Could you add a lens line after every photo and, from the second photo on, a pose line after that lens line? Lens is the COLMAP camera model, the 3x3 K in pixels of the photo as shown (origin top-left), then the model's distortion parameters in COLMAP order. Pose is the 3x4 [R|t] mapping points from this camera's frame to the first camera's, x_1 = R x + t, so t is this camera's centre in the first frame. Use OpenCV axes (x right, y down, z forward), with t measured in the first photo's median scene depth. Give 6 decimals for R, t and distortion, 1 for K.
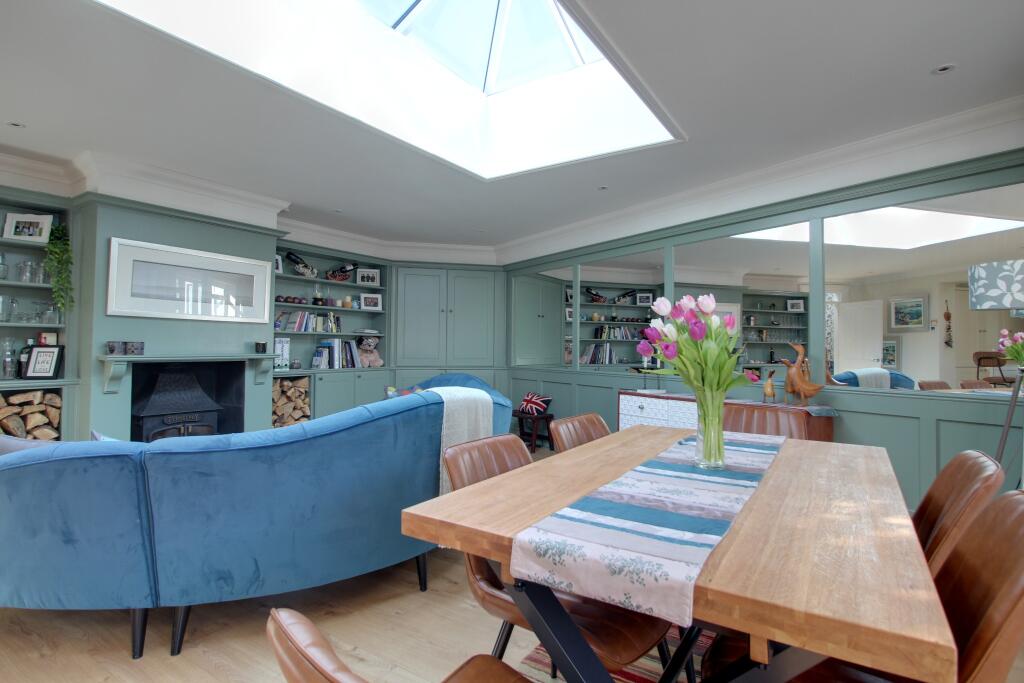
lens RADIAL K [[517.8, 0, 512.0], [0, 517.8, 341.5], [0, 0, 1]] dist [0.003965, -0.016248]
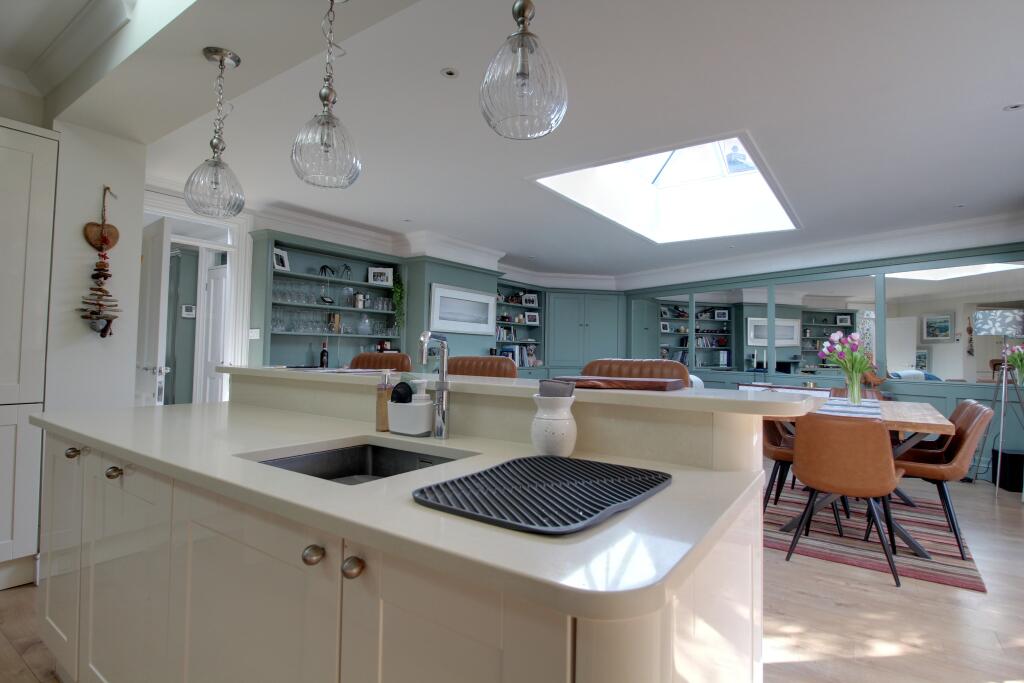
lens RADIAL K [[517.8, 0, 512.0], [0, 517.8, 341.5], [0, 0, 1]] dist [0.003965, -0.016248]
pose [[0.999410, 0.007754, -0.033473, -0.276937], [-0.008052, 0.999929, -0.008799, -0.003734], [0.033402, 0.009064, 0.999401, -0.353233]]
